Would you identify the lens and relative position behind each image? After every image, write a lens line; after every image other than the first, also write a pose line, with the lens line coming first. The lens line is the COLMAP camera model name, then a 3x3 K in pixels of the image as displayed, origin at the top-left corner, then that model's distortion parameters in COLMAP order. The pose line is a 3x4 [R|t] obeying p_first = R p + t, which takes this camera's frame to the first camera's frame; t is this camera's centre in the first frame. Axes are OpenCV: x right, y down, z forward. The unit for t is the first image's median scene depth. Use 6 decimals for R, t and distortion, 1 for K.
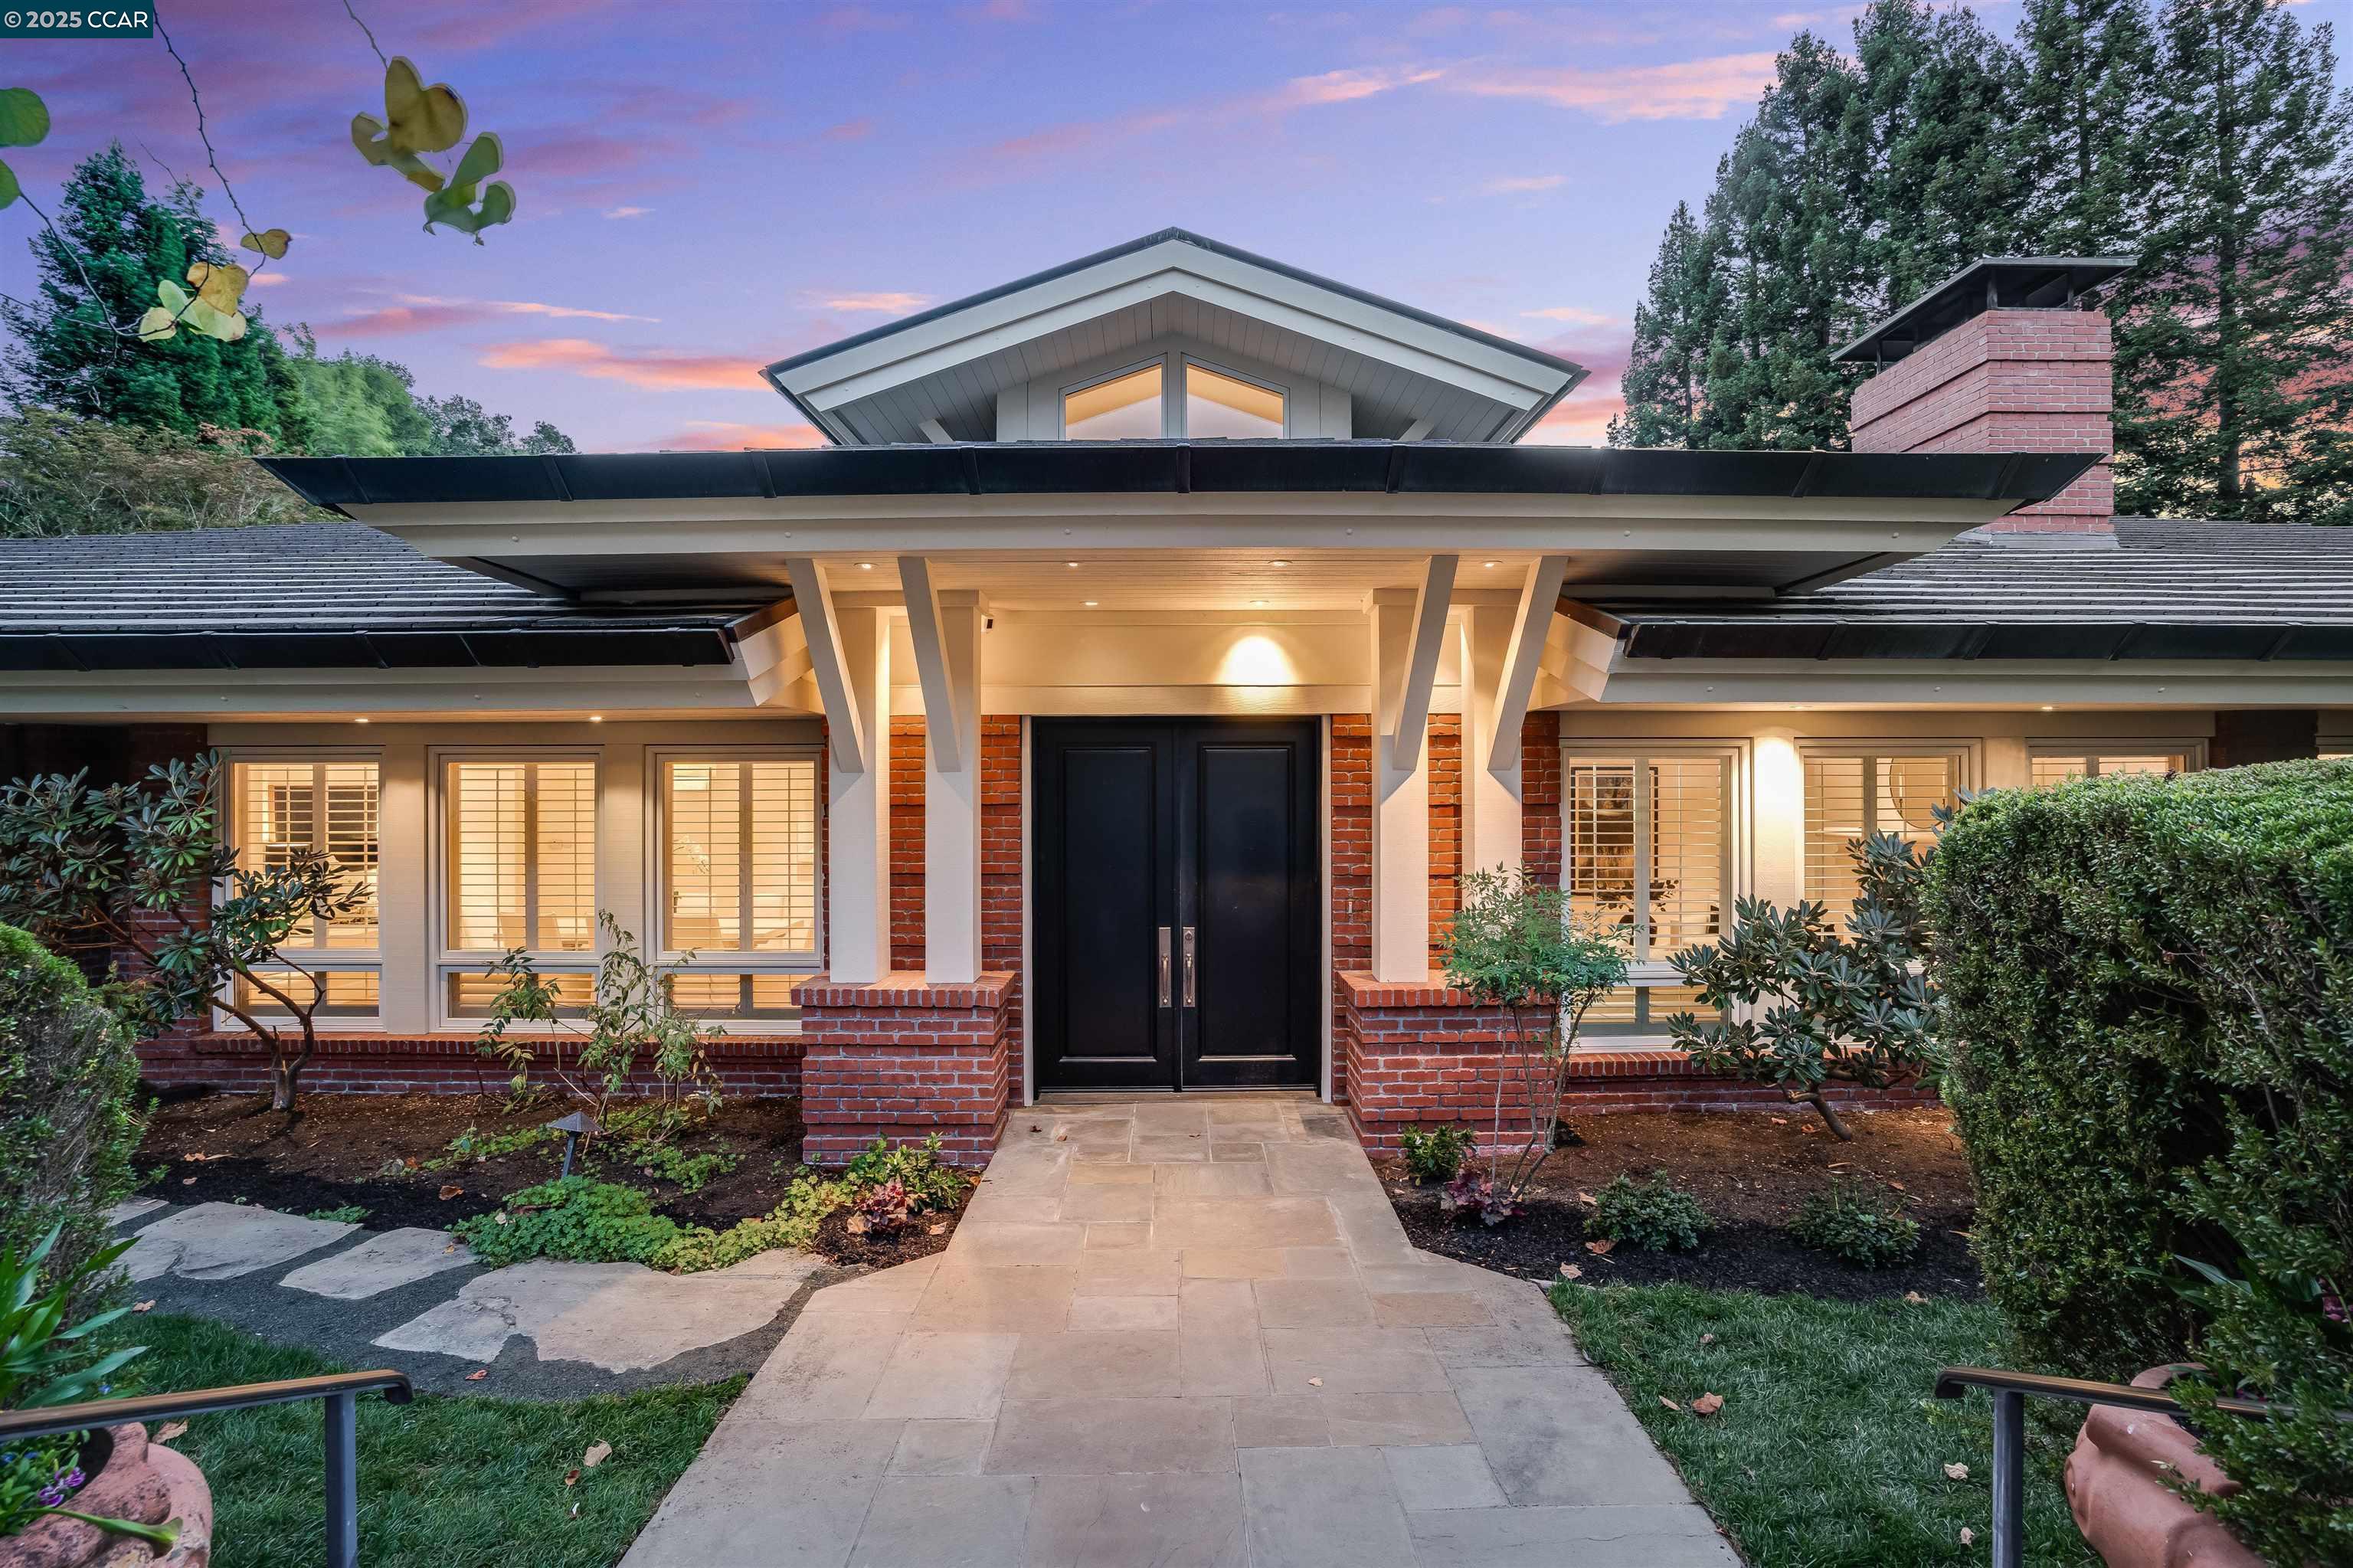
lens RADIAL K [[1088.6, 0, 1176.5], [0, 1088.6, 784.0], [0, 0, 1]] dist [-0.070027, 0.038515]
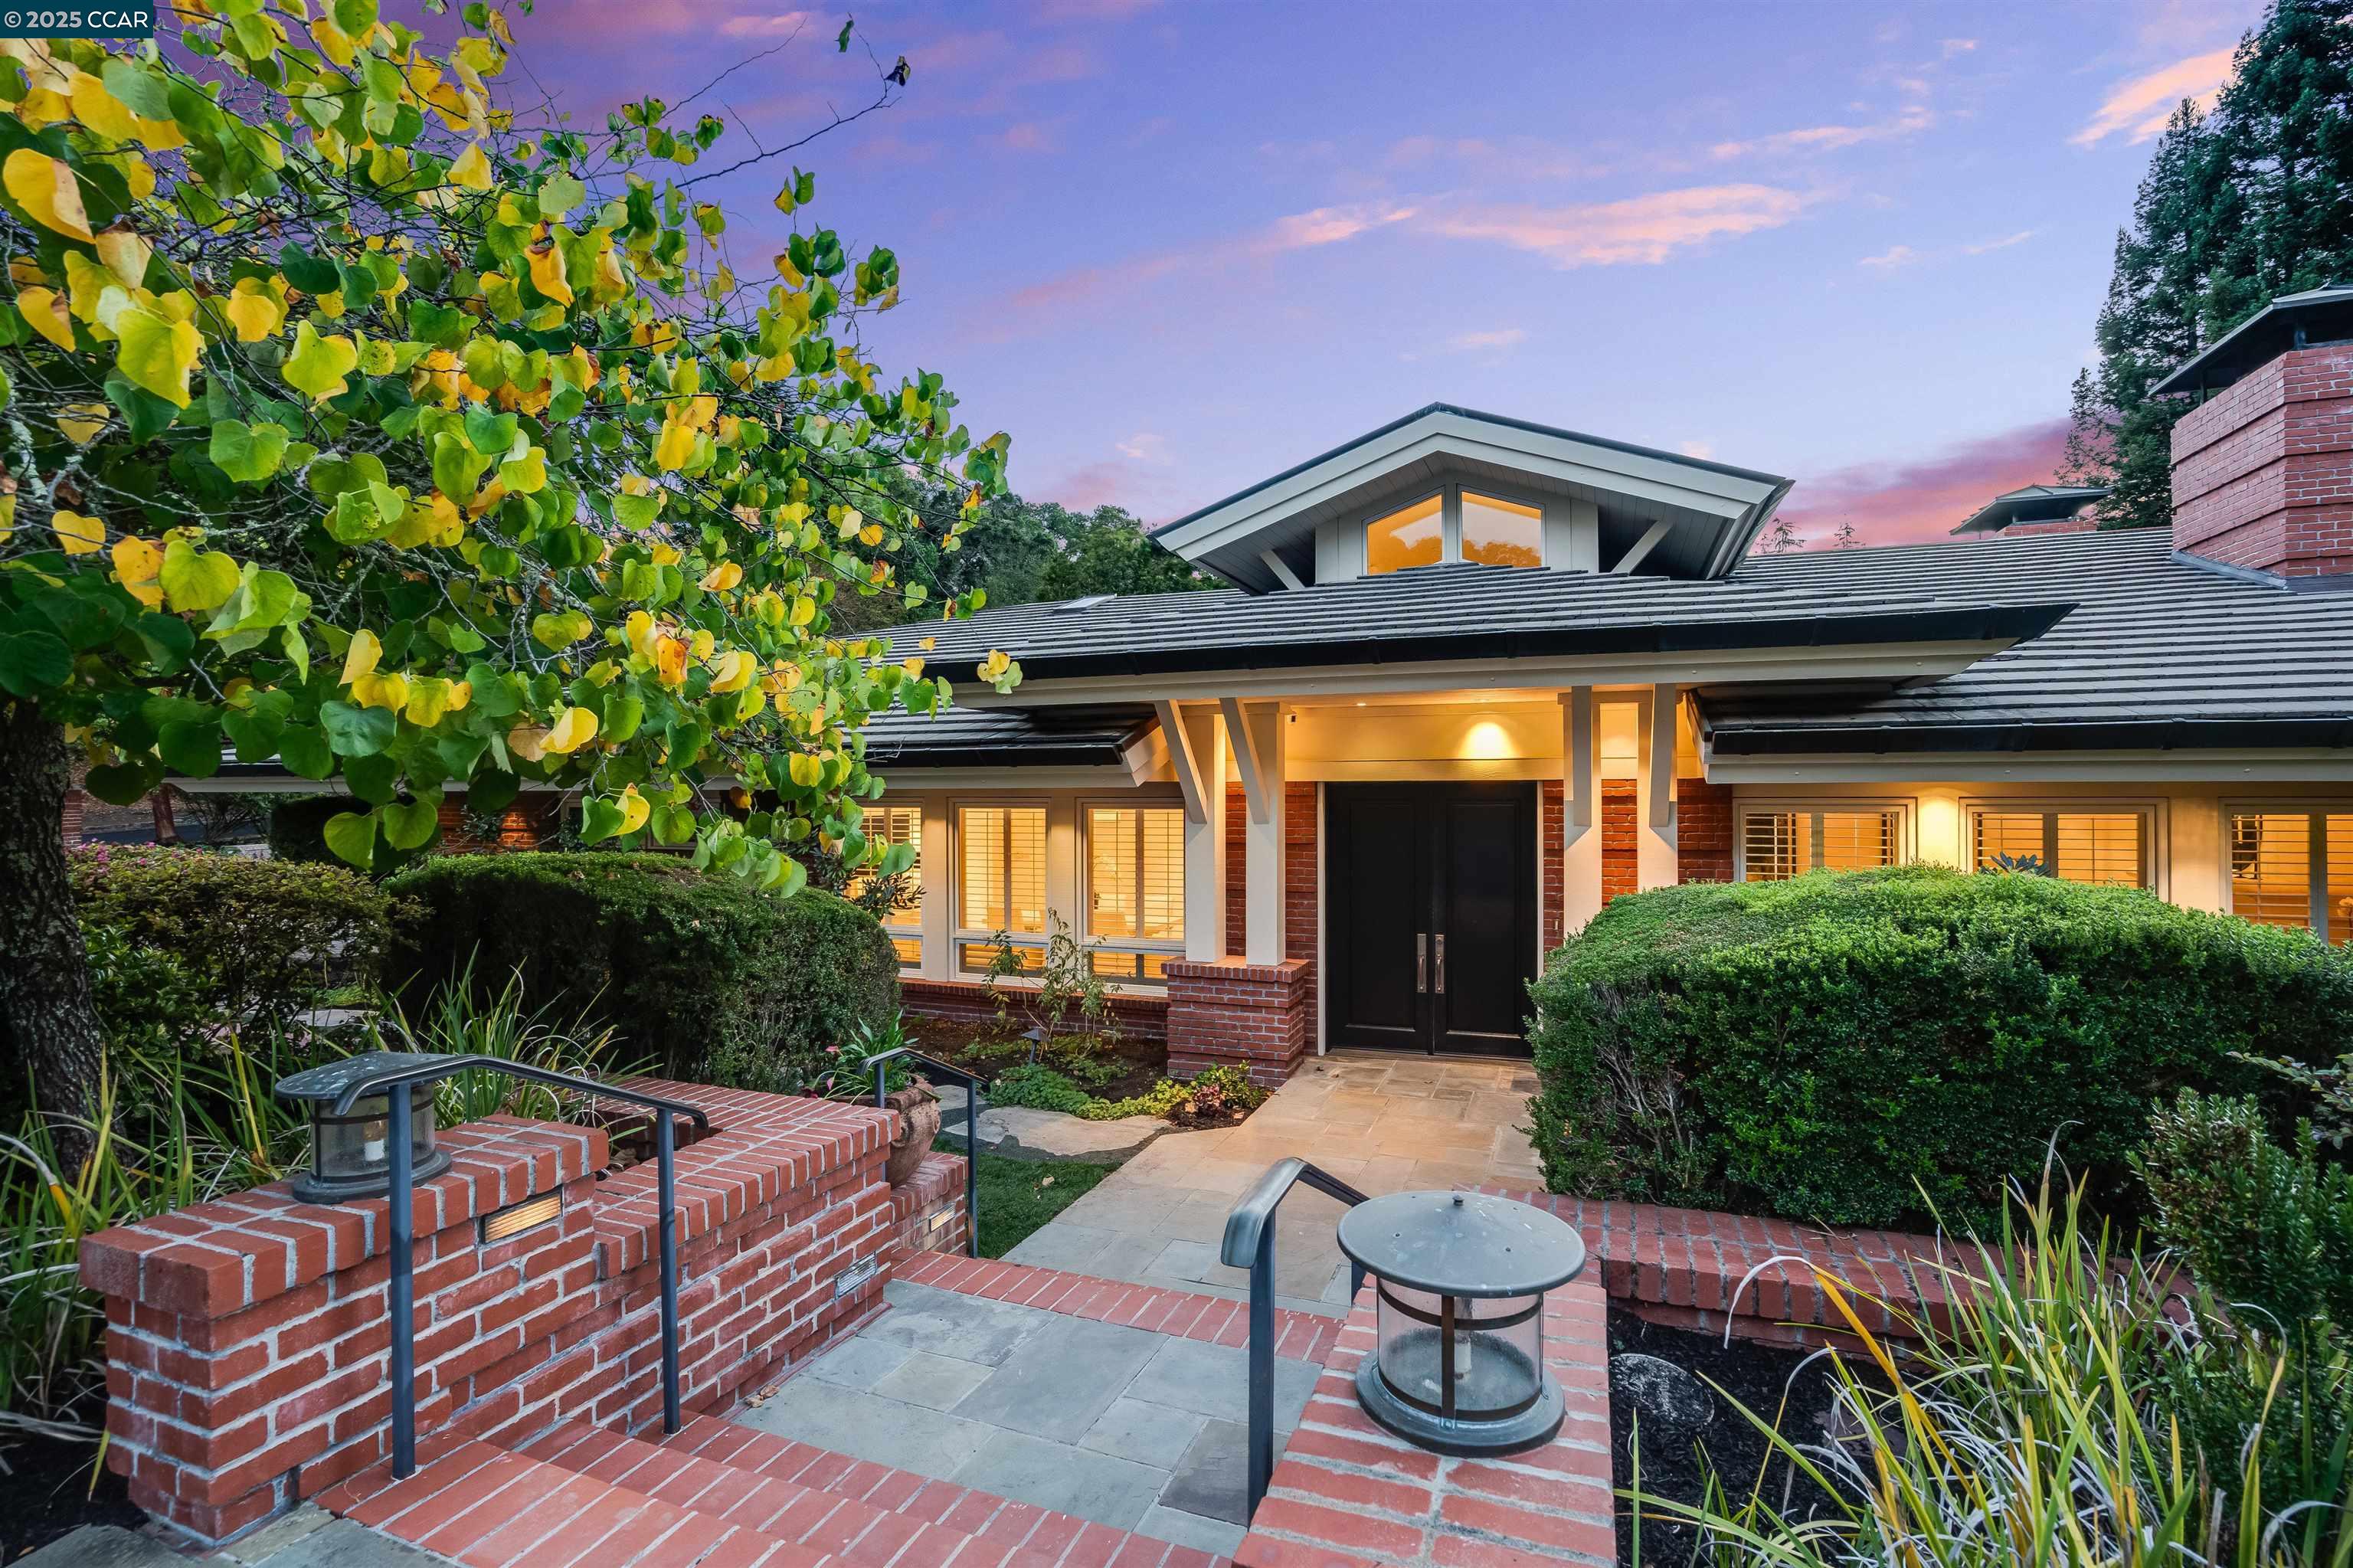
lens RADIAL K [[1088.6, 0, 1176.5], [0, 1088.6, 784.0], [0, 0, 1]] dist [-0.070027, 0.038515]
pose [[0.930523, -0.002420, -0.366225, 0.220151], [0.002846, 0.999996, 0.000624, -0.064298], [0.366222, -0.001623, 0.930526, -0.416850]]
